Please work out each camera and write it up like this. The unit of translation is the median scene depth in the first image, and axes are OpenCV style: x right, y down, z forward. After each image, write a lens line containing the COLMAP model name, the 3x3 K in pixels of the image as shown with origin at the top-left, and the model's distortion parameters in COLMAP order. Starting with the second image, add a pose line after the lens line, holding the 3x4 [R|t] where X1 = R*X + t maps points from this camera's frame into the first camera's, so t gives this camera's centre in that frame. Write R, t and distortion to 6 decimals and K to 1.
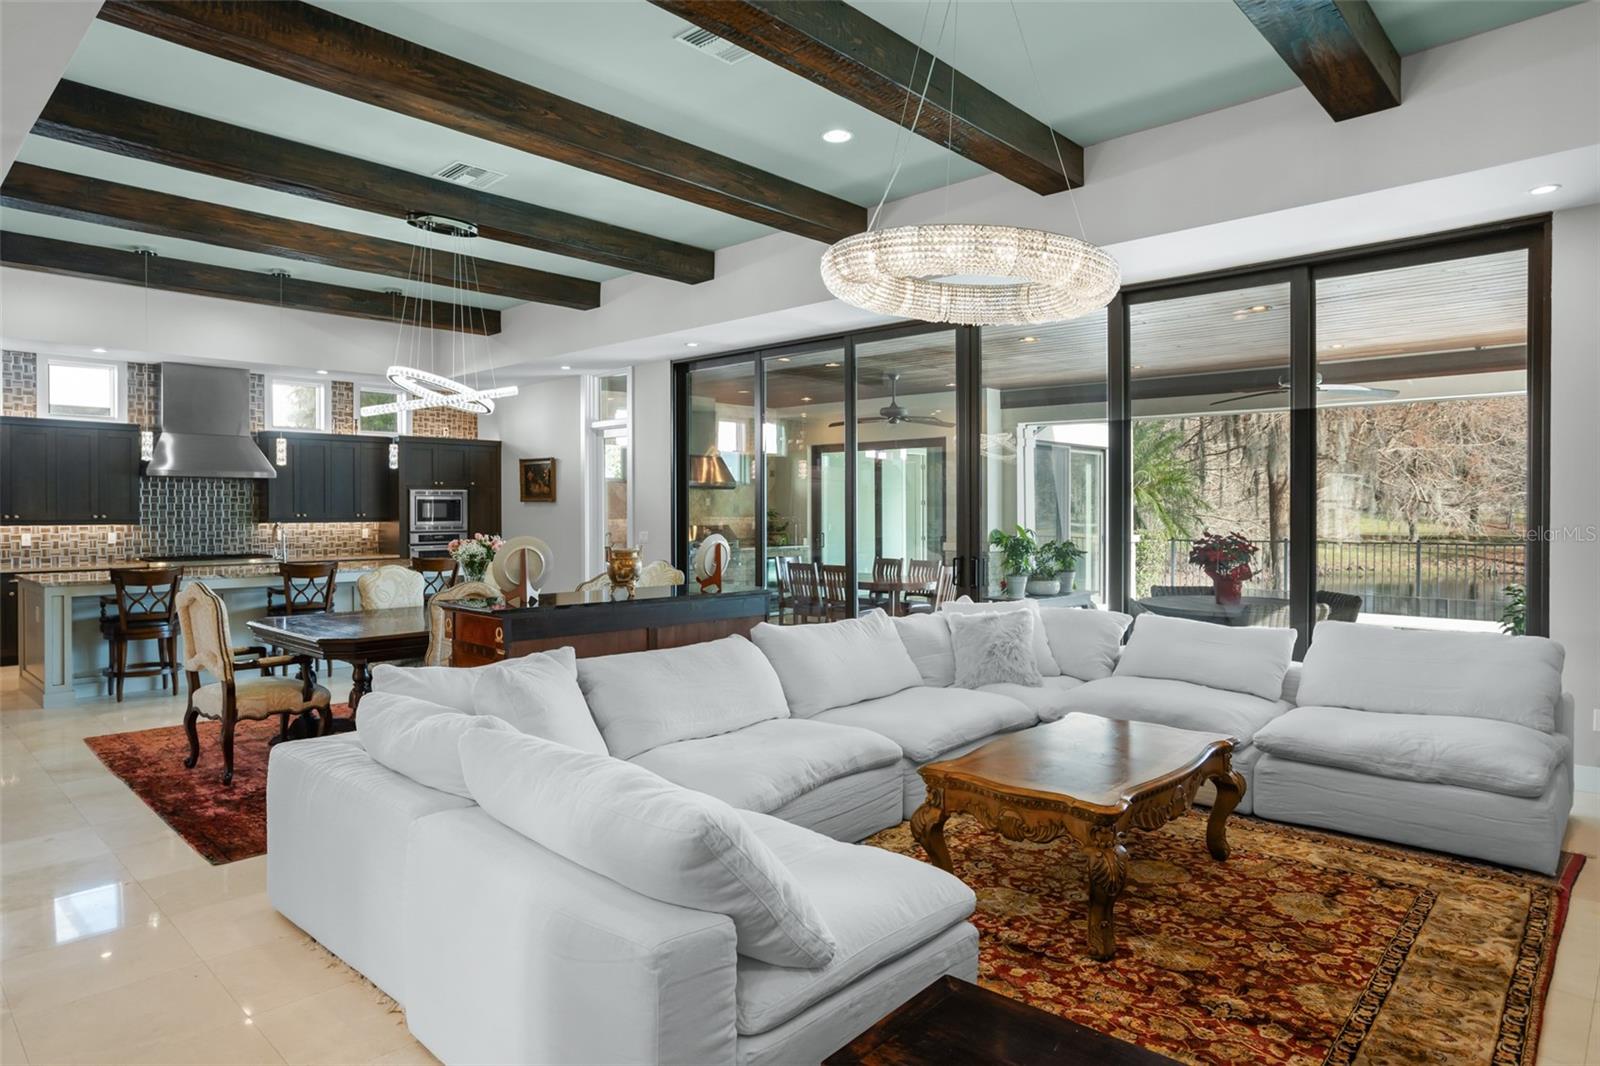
lens RADIAL K [[940.3, 0, 813.9], [0, 940.3, 520.0], [0, 0, 1]] dist [-0.044502, 0.028962]
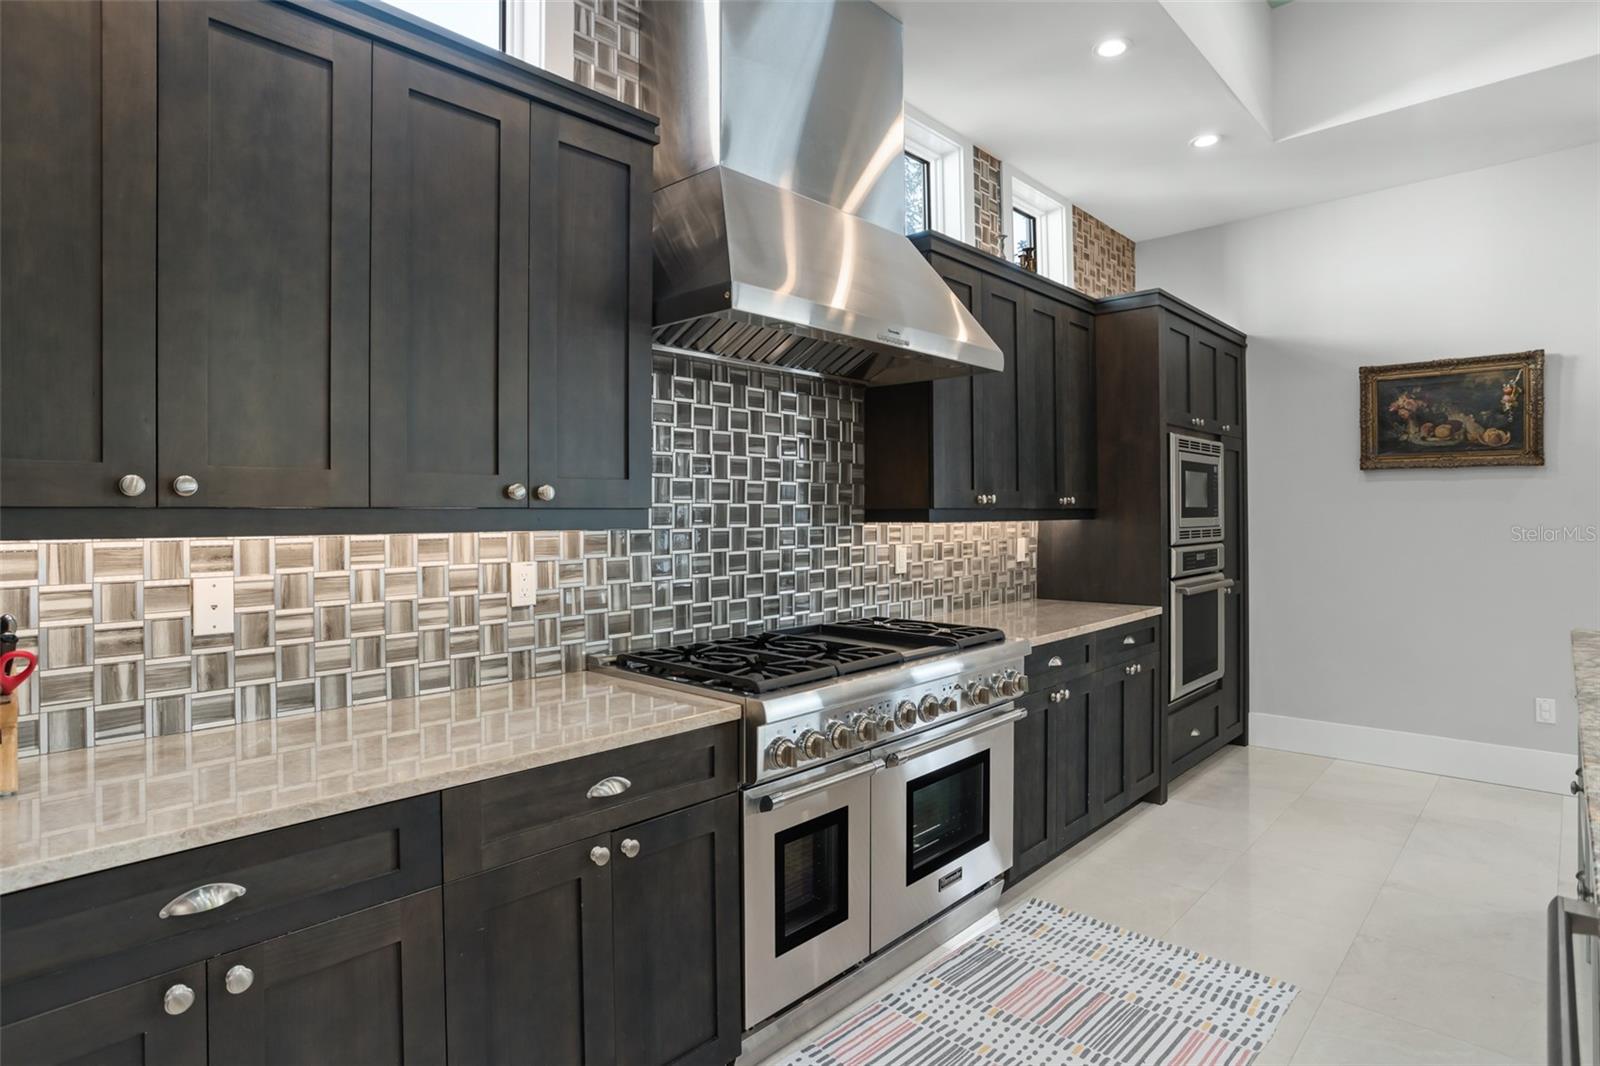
lens RADIAL K [[865.8, 0, 829.3], [0, 865.8, 518.6], [0, 0, 1]] dist [-0.050277, 0.023418]
pose [[0.999934, -0.006026, 0.009754, -0.708568], [0.006106, 0.999948, -0.008155, 0.004688], [-0.009705, 0.008214, 0.999919, 0.800077]]
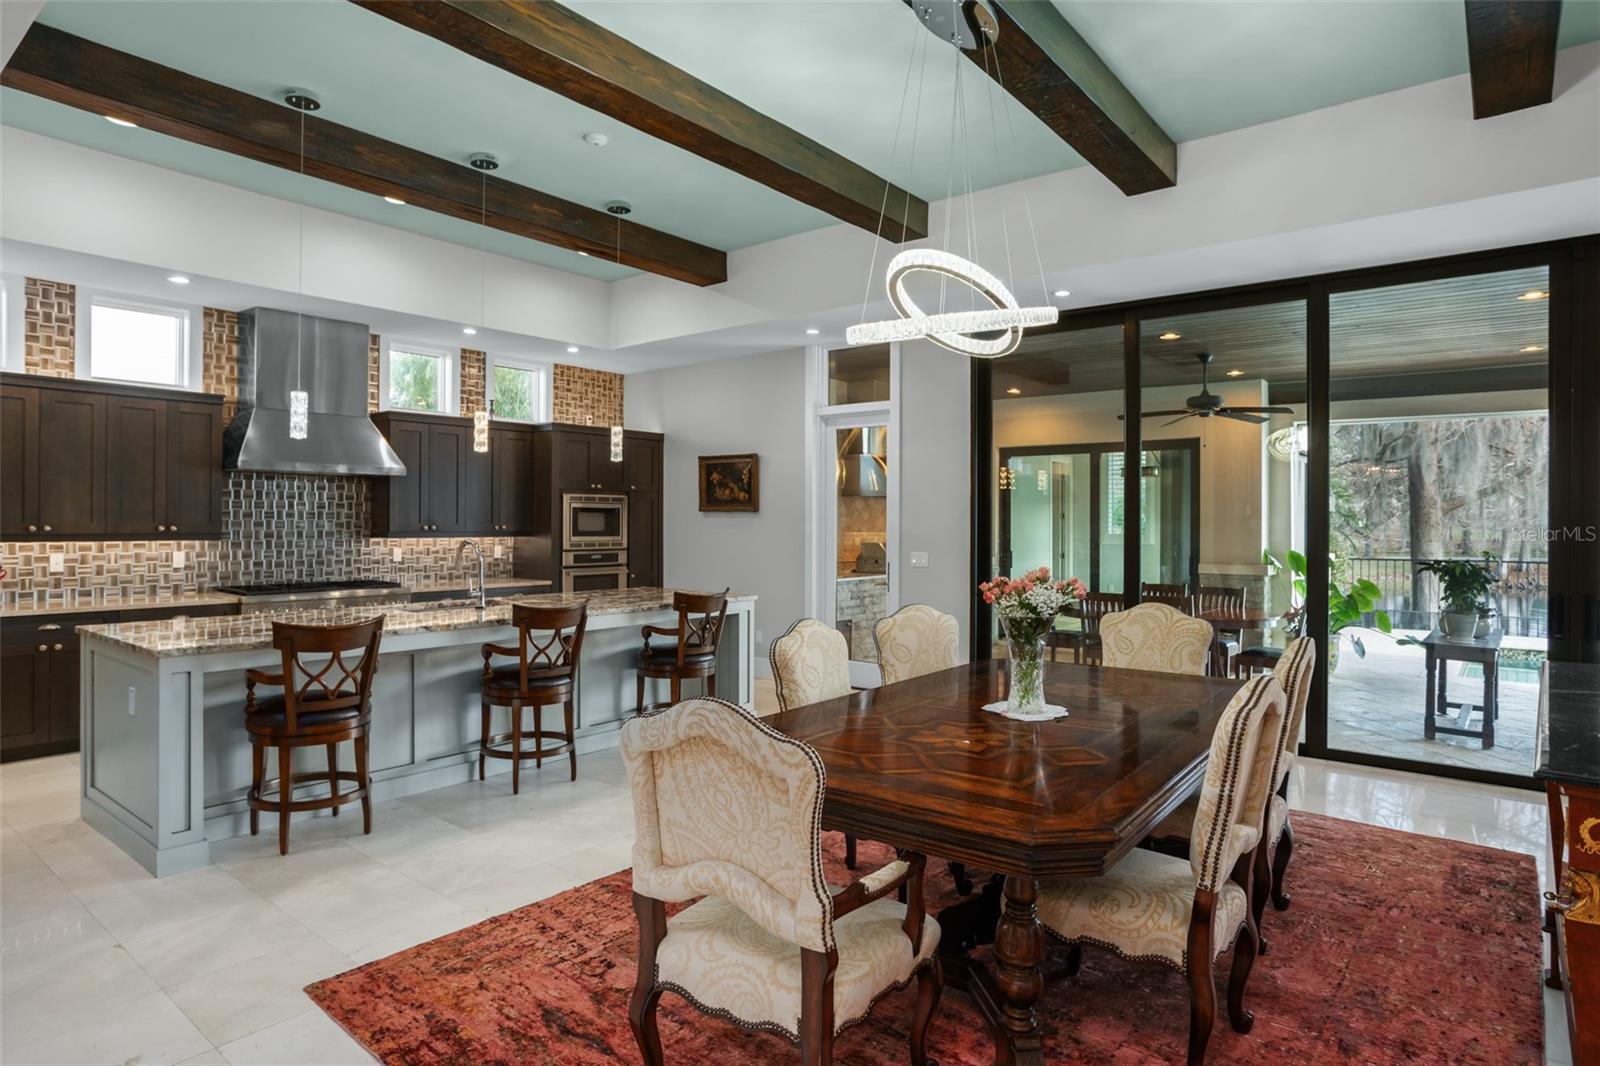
lens RADIAL K [[913.1, 0, 808.1], [0, 913.1, 523.8], [0, 0, 1]] dist [-0.041874, 0.033171]
pose [[0.998441, 0.006227, 0.055476, -0.339933], [-0.005678, 0.999933, -0.010063, -0.003112], [-0.055535, 0.009733, 0.998409, 0.312412]]
